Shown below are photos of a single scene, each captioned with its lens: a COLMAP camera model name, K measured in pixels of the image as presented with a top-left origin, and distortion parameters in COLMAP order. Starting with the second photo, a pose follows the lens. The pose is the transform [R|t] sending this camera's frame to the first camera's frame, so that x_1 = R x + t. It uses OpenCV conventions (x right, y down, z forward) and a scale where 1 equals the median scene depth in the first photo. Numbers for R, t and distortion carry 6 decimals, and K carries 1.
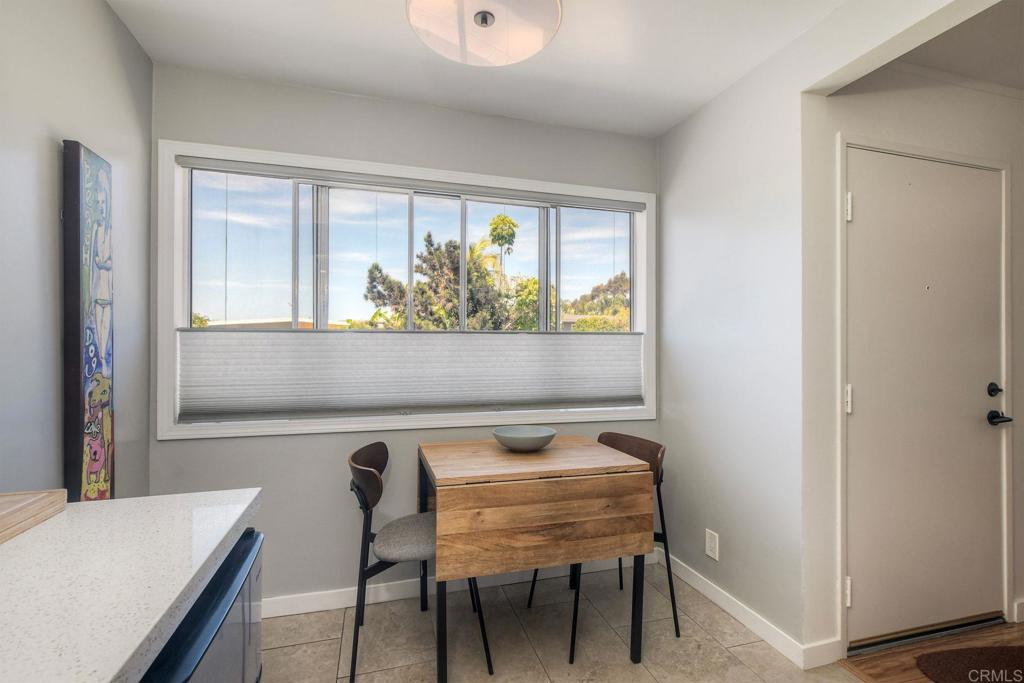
lens RADIAL K [[462.4, 0, 507.2], [0, 462.4, 341.5], [0, 0, 1]] dist [0.000638, -0.000325]
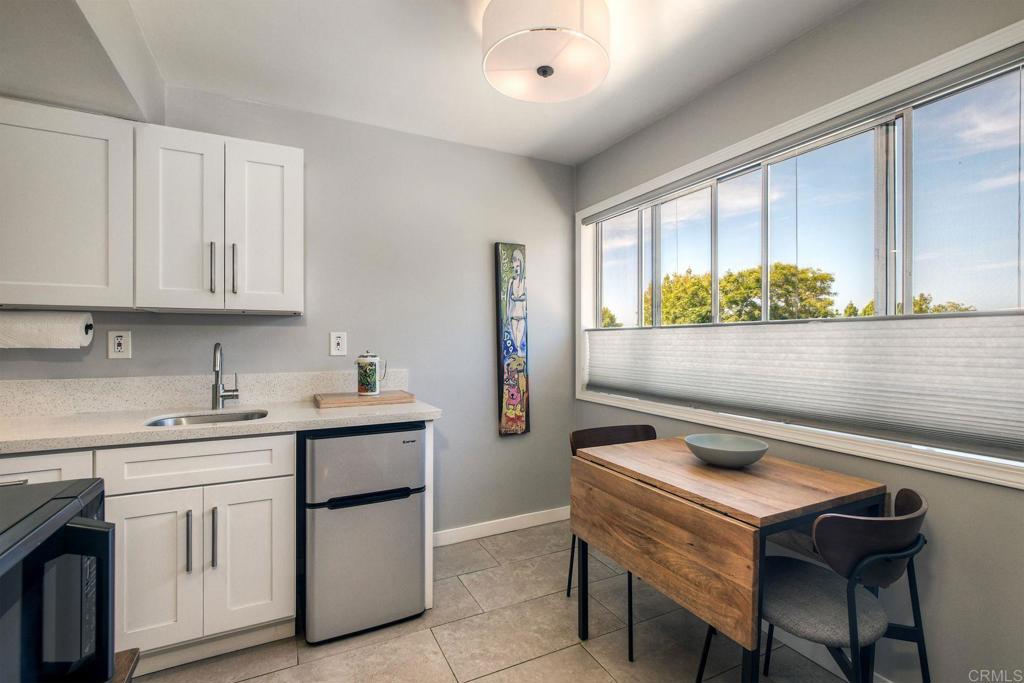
lens RADIAL K [[466.7, 0, 526.3], [0, 466.7, 340.8], [0, 0, 1]] dist [-0.000961, -0.000428]
pose [[0.198341, -0.002570, -0.980130, 0.819865], [0.011457, 0.999934, -0.000303, 0.008508], [0.980066, -0.011170, 0.198358, 0.504848]]
